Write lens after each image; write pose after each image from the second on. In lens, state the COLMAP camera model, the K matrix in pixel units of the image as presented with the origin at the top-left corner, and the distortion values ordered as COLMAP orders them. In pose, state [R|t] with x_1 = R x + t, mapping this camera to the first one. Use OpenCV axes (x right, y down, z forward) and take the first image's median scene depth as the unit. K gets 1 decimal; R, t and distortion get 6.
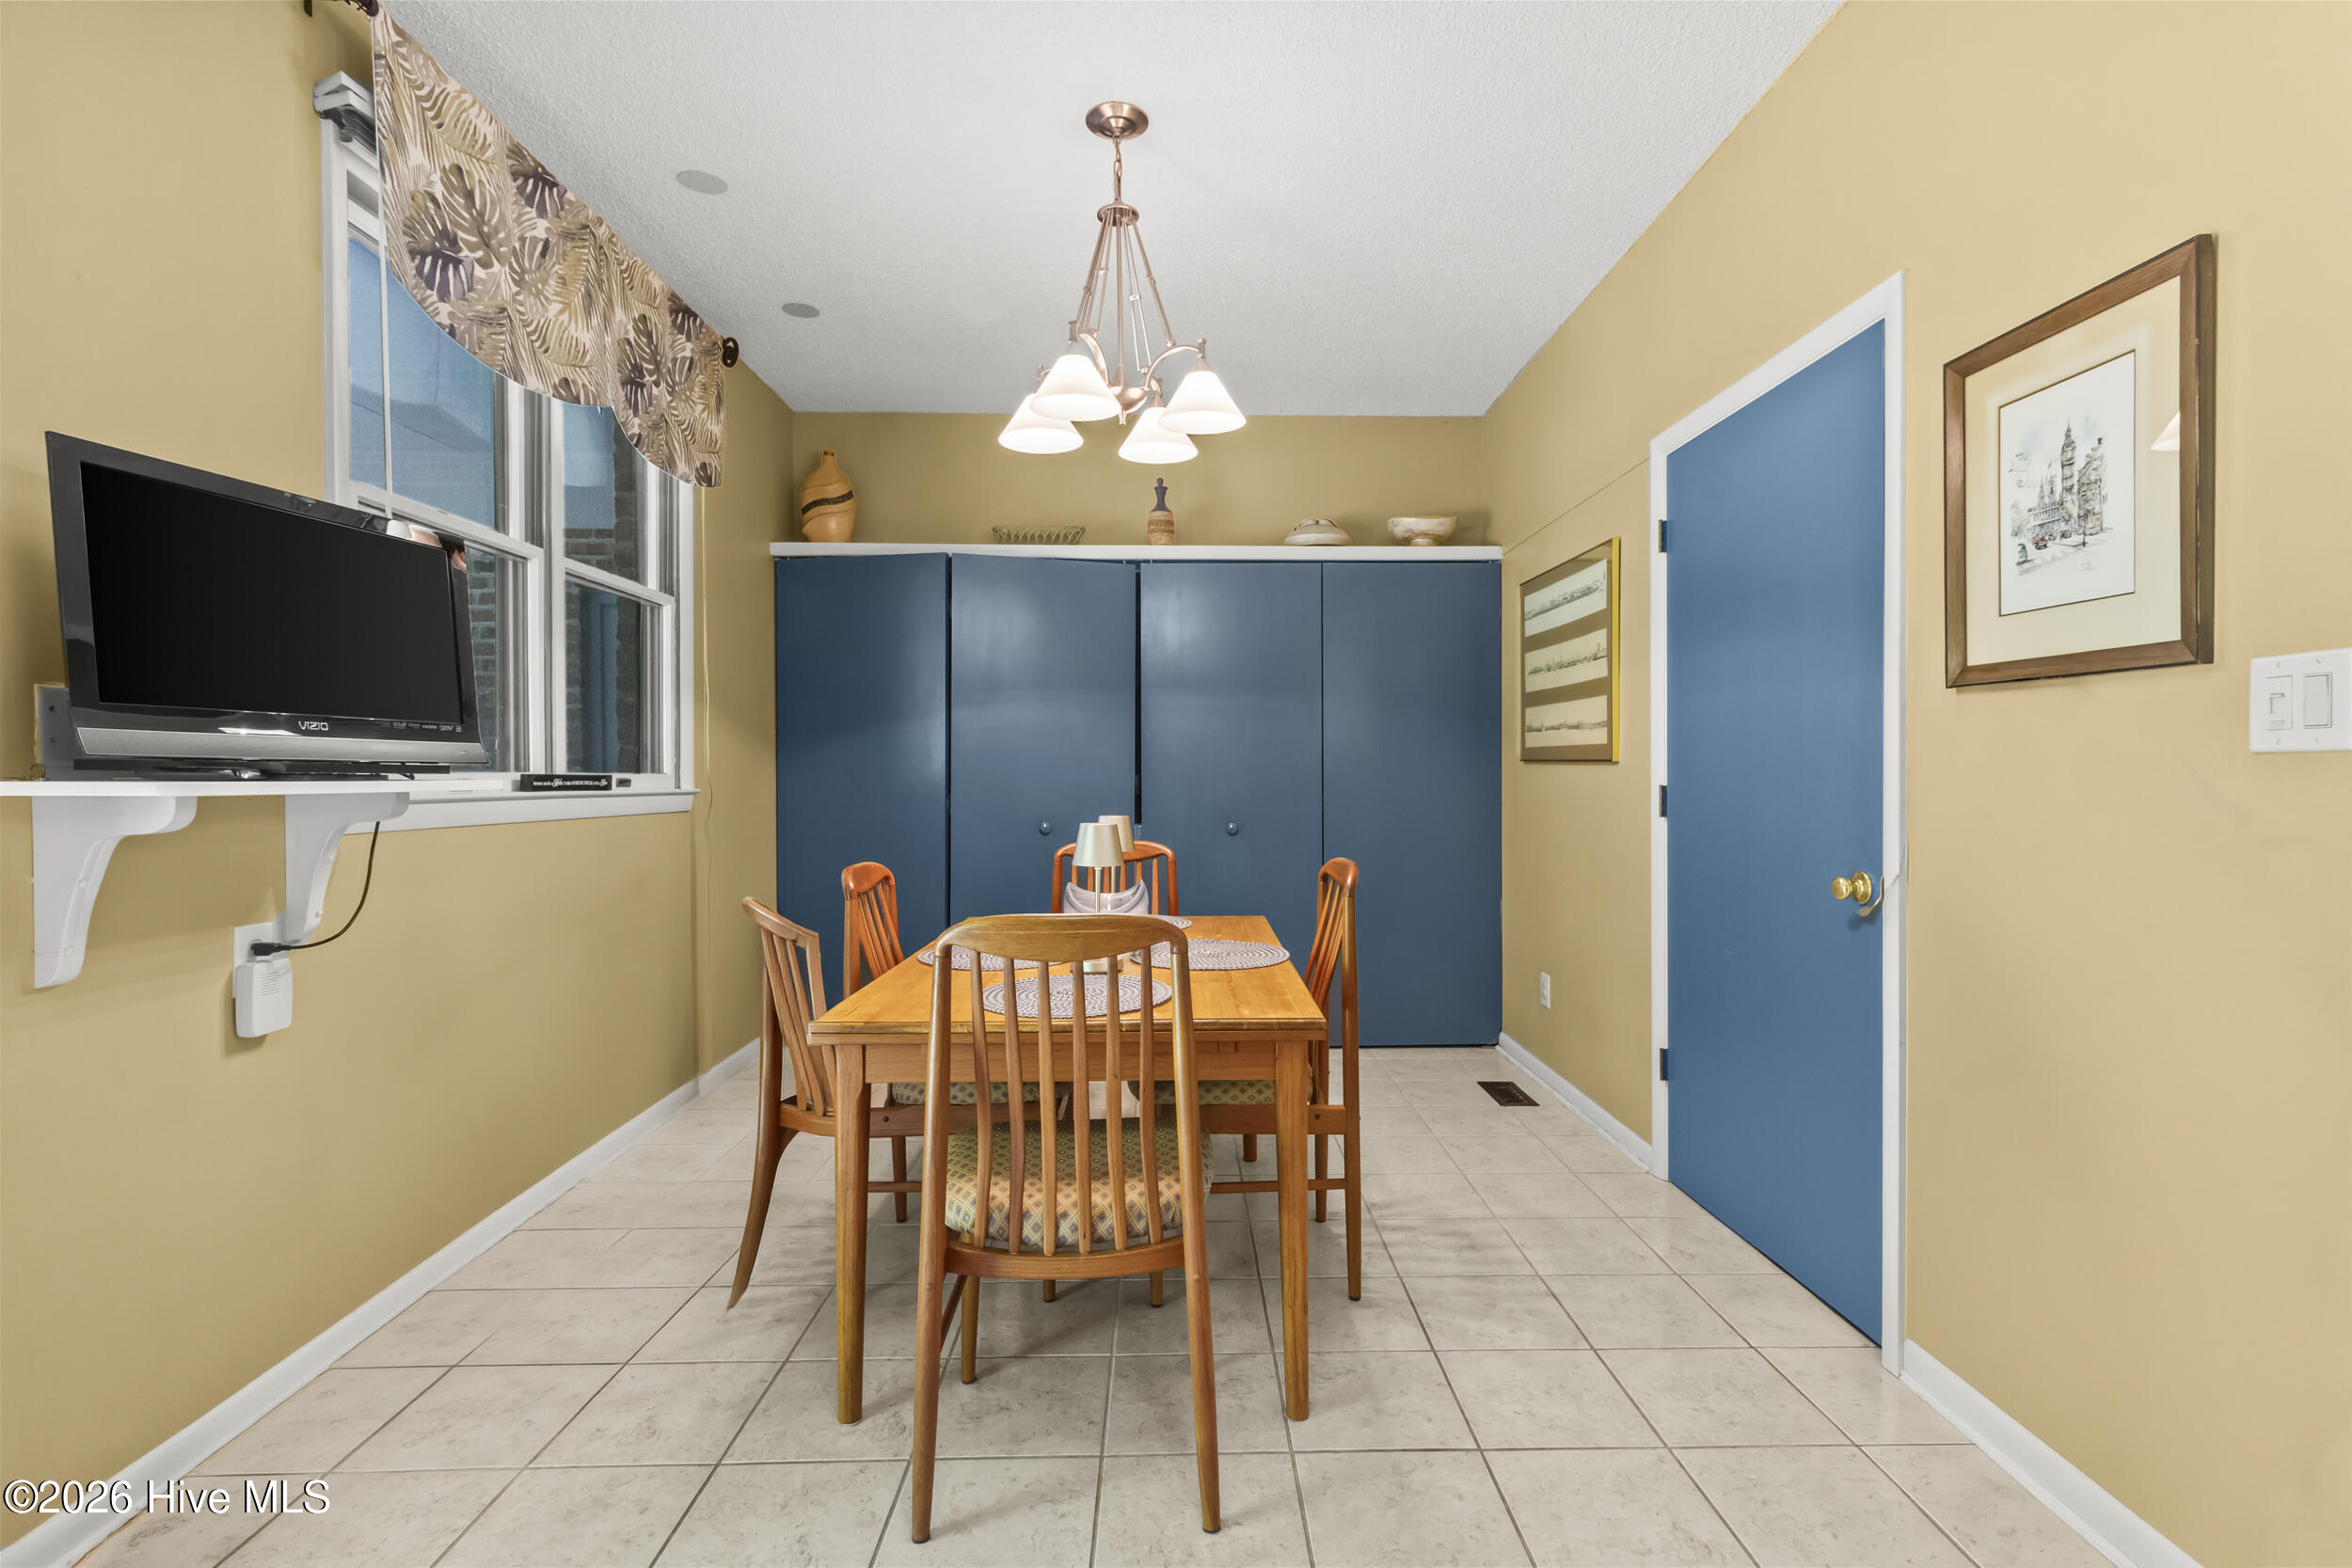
lens RADIAL K [[1091.9, 0, 1177.6], [0, 1091.9, 789.8], [0, 0, 1]] dist [0.000409, -0.000107]
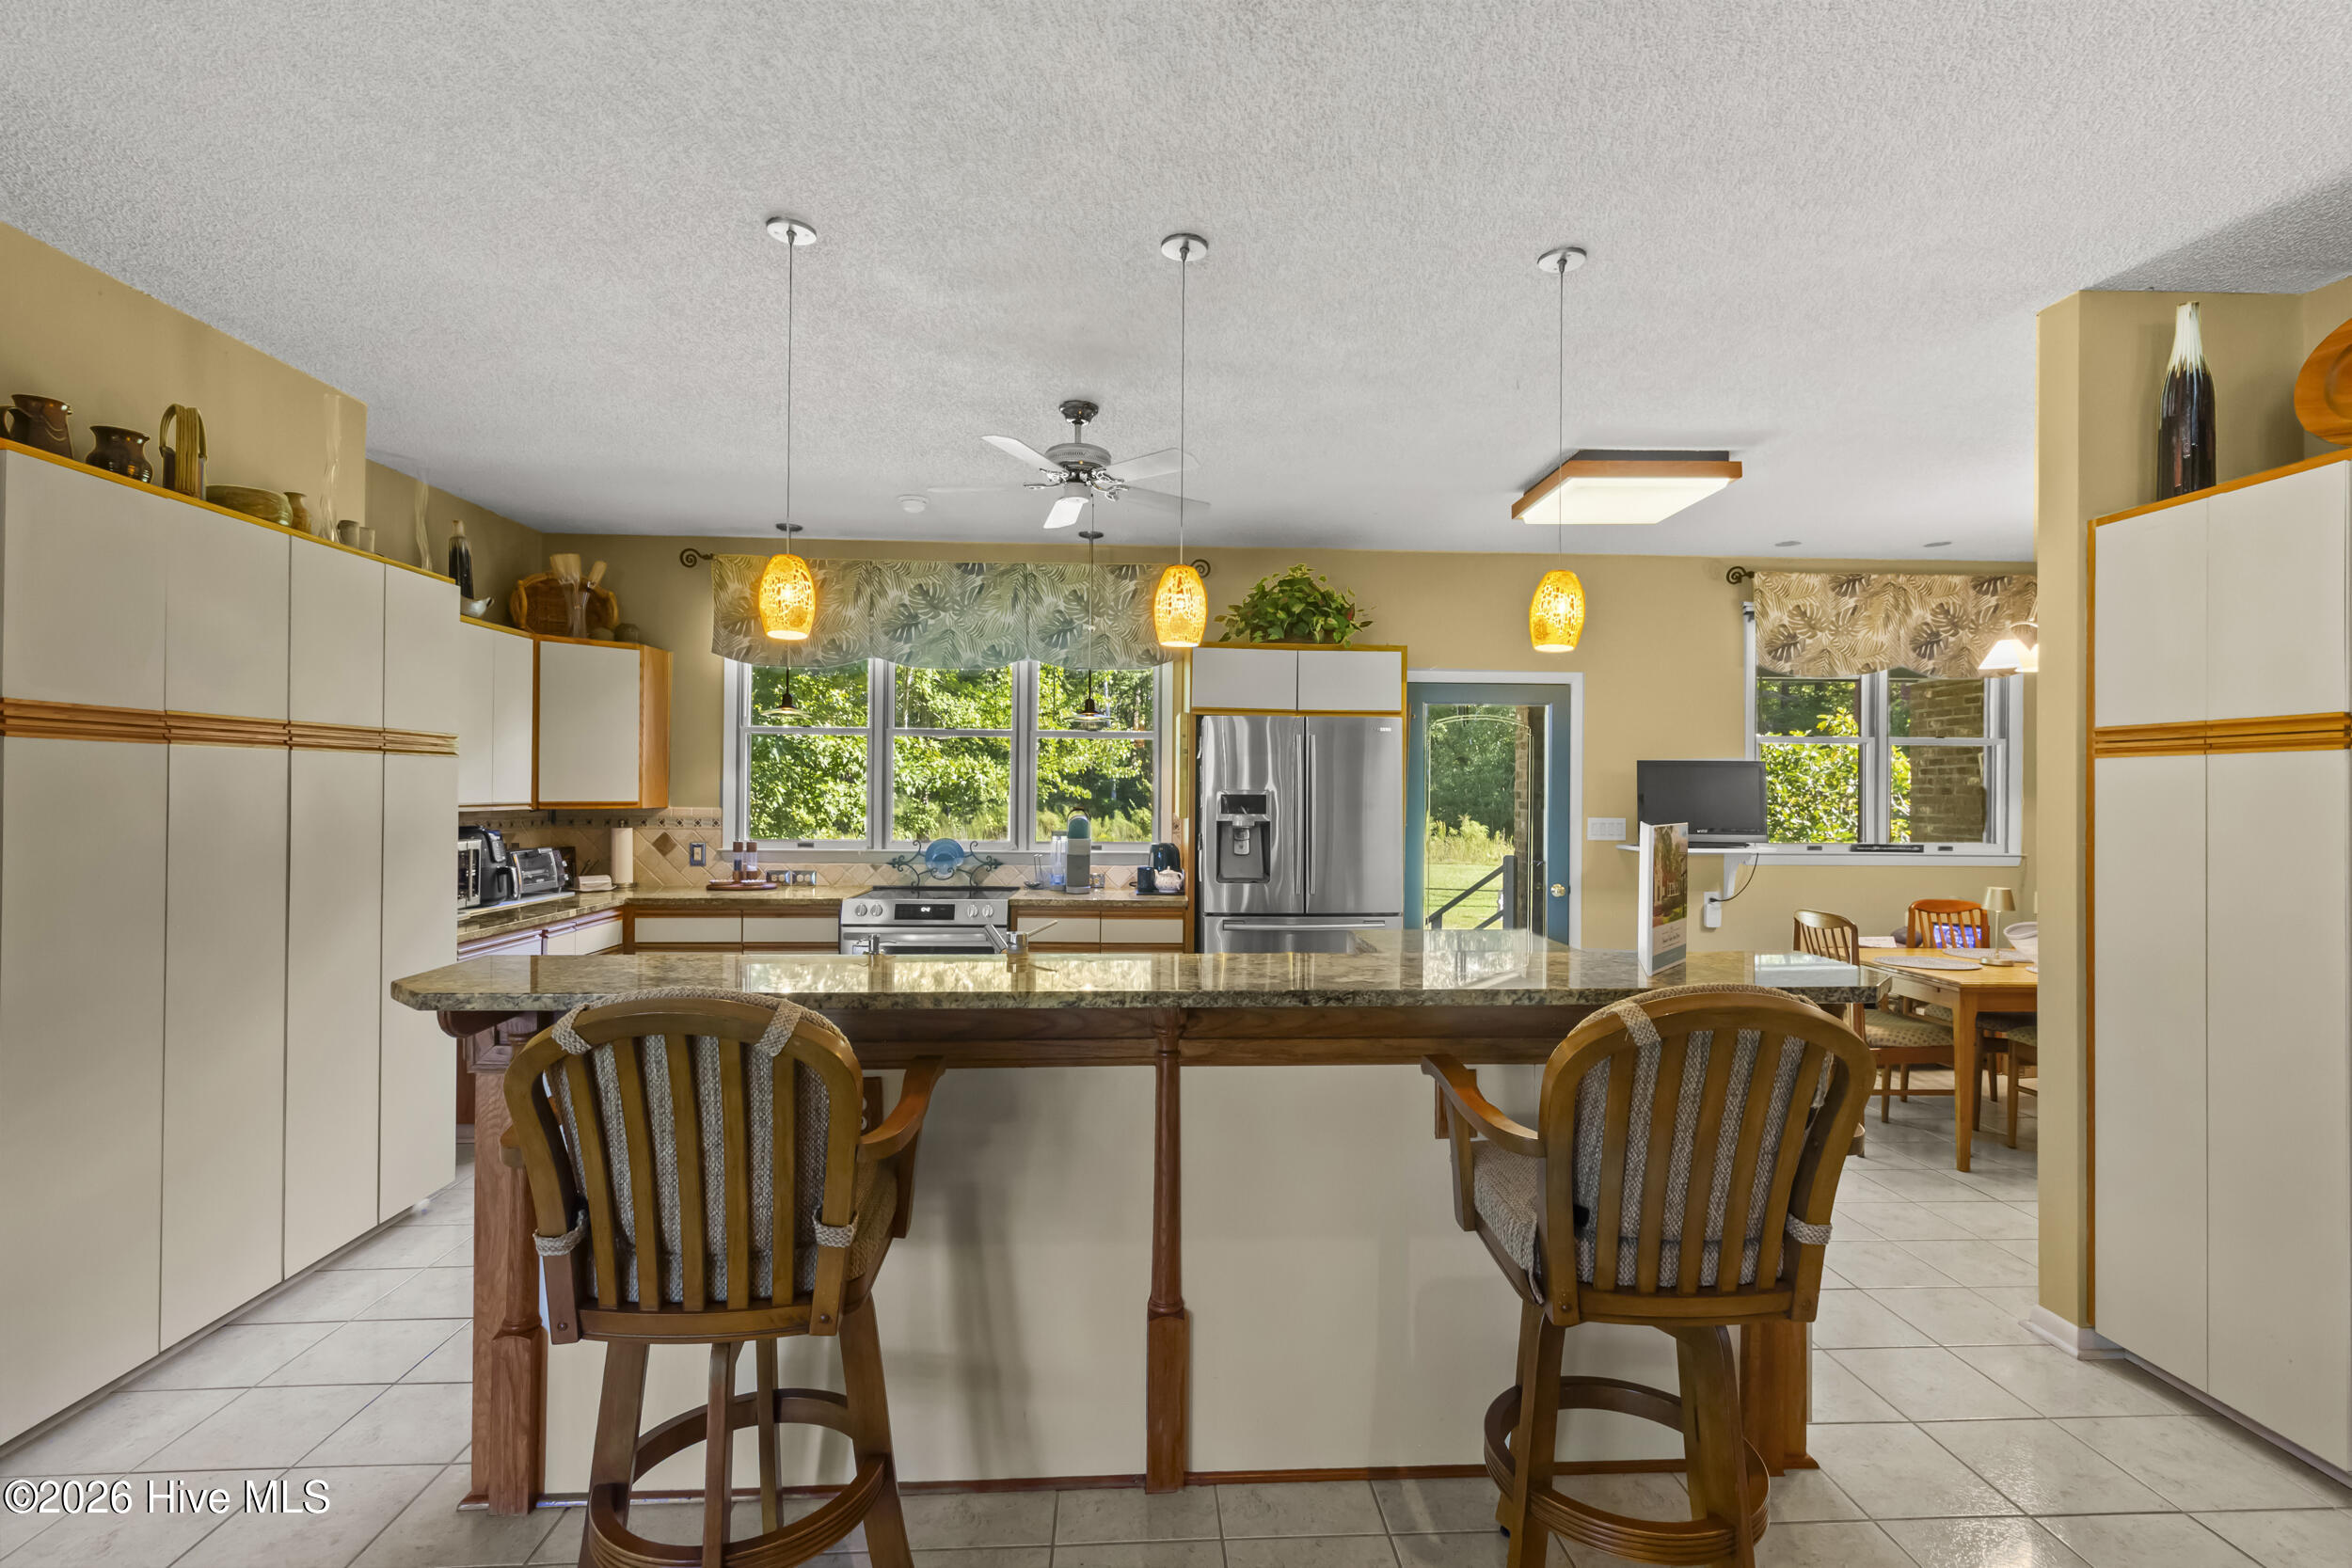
lens RADIAL K [[1086.7, 0, 1188.0], [0, 1086.7, 792.6], [0, 0, 1]] dist [0.007293, -0.000026]
pose [[0.047154, 0.005913, -0.998870, 1.747235], [-0.017827, 0.999828, 0.005077, -0.119159], [0.998729, 0.017568, 0.047251, -0.509981]]
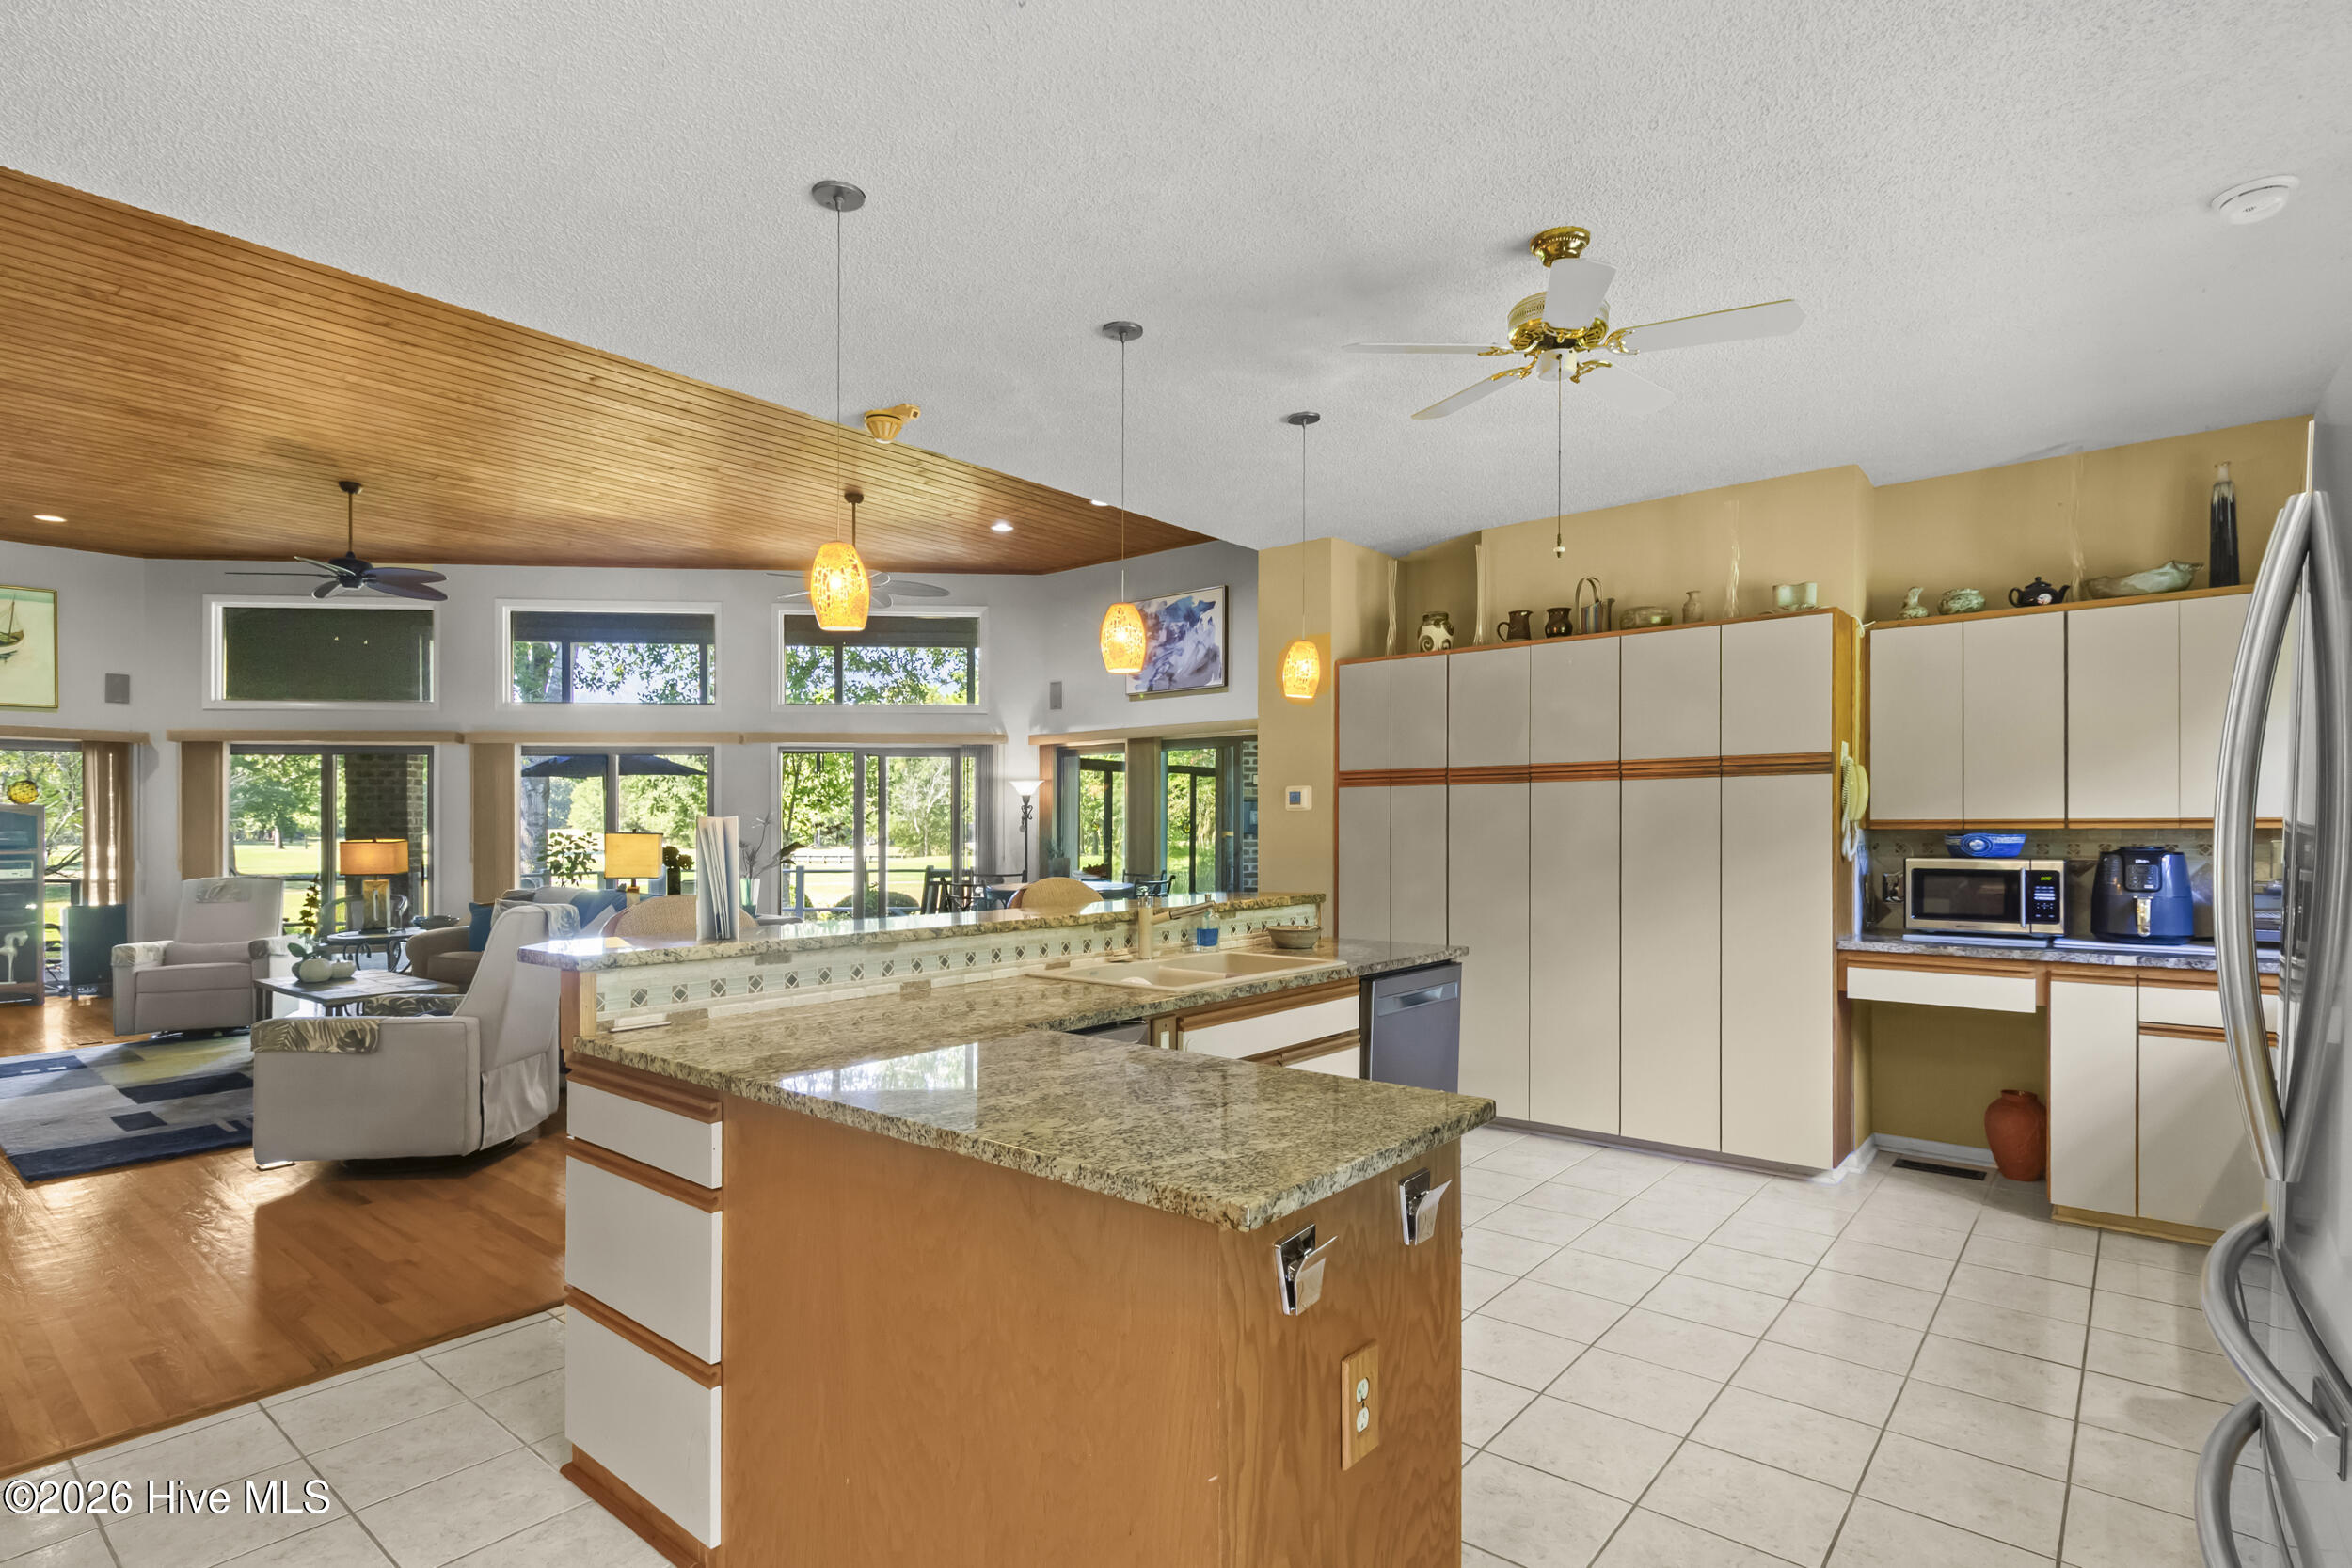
lens RADIAL K [[1171.7, 0, 1186.0], [0, 1171.7, 820.7], [0, 0, 1]] dist [0.002367, 0.000844]
pose [[-0.765843, 0.011218, 0.642930, -0.237860], [0.014351, 0.999897, -0.000353, -0.084268], [-0.642868, 0.008957, -0.765925, 0.507561]]
